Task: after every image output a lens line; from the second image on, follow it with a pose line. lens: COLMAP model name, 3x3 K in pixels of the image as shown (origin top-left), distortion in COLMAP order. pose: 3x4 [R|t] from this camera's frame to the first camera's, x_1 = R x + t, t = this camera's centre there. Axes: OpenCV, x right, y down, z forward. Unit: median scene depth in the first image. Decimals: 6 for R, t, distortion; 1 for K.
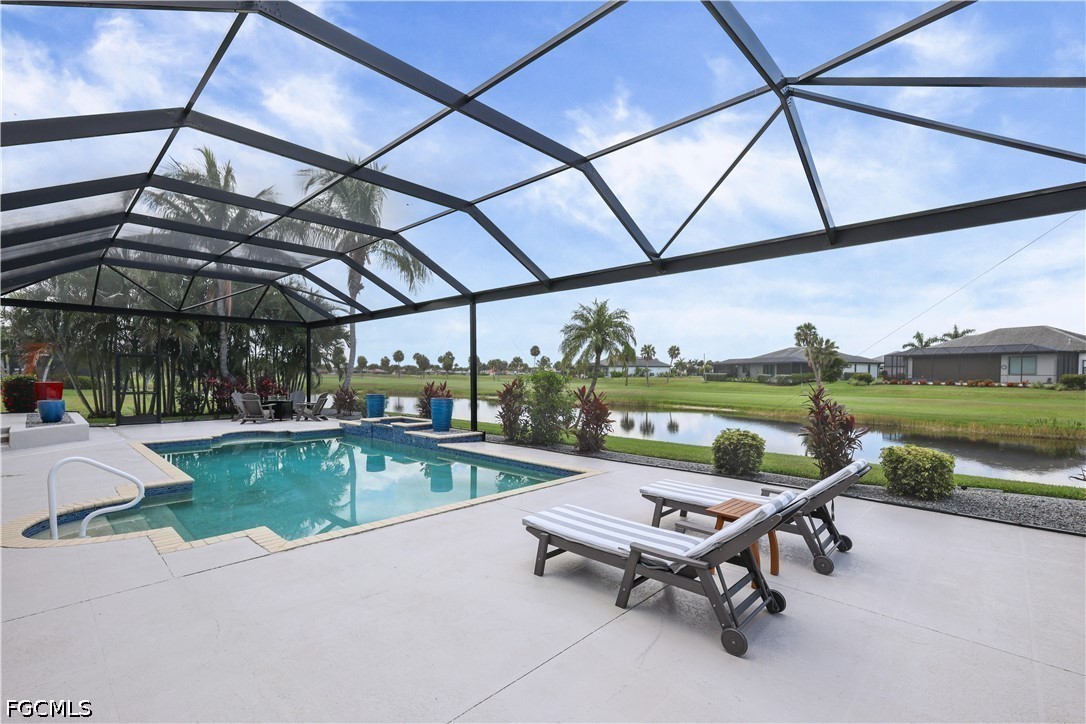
lens RADIAL K [[482.0, 0, 549.1], [0, 482.0, 388.0], [0, 0, 1]] dist [0.000411, -0.000098]
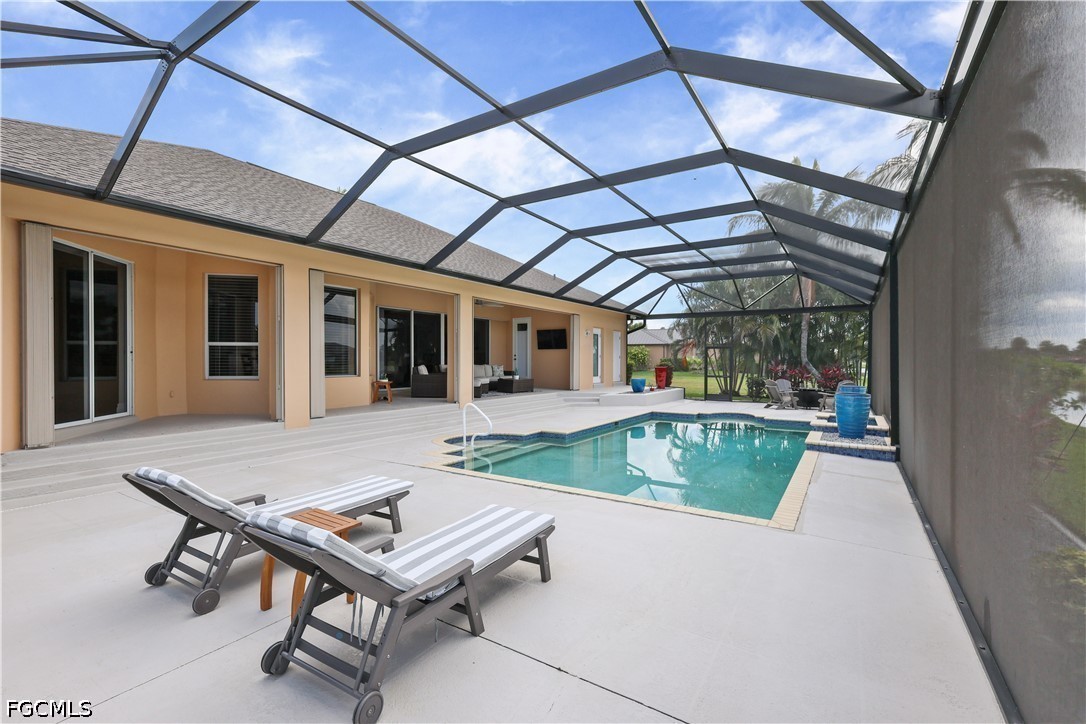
lens RADIAL K [[474.7, 0, 543.0], [0, 474.7, 362.0], [0, 0, 1]] dist [0.000995, 0.000216]
pose [[0.184302, -0.000287, -0.982870, 0.427613], [-0.030616, 0.999513, -0.006033, -0.008512], [0.982393, 0.031203, 0.184203, 0.419537]]
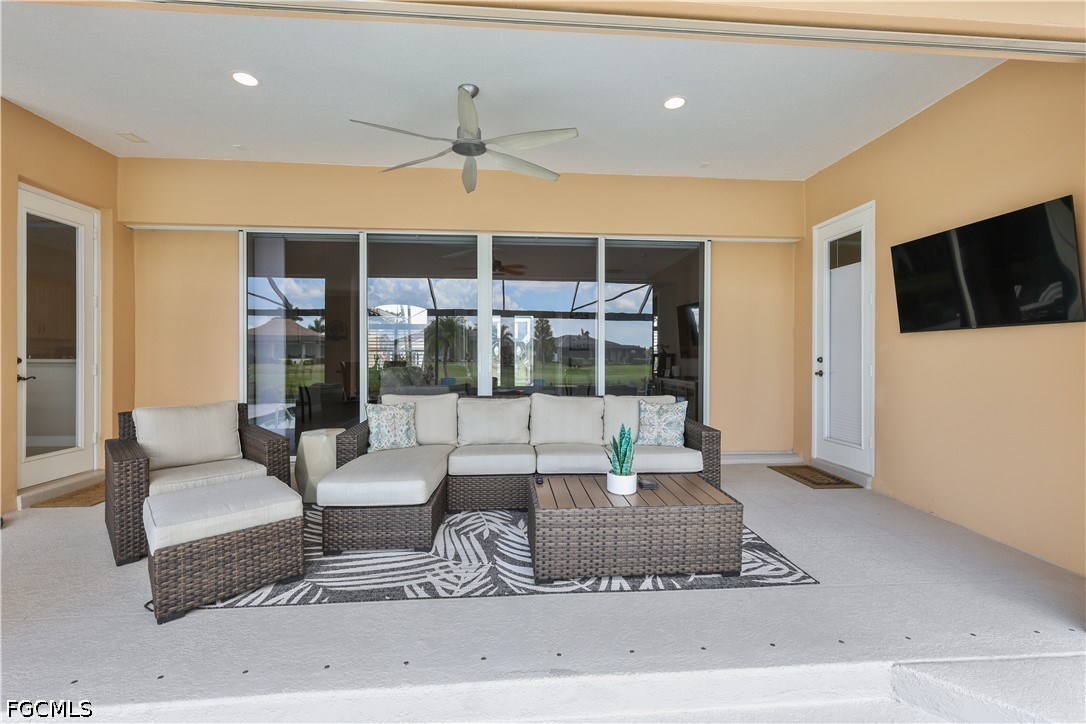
lens RADIAL K [[474.7, 0, 543.0], [0, 474.7, 362.0], [0, 0, 1]] dist [0.000995, 0.000216]
pose [[-0.675845, -0.001894, -0.737041, -0.788761], [-0.027883, 0.999347, 0.023000, -0.041332], [0.736516, 0.036095, -0.675456, 0.764766]]
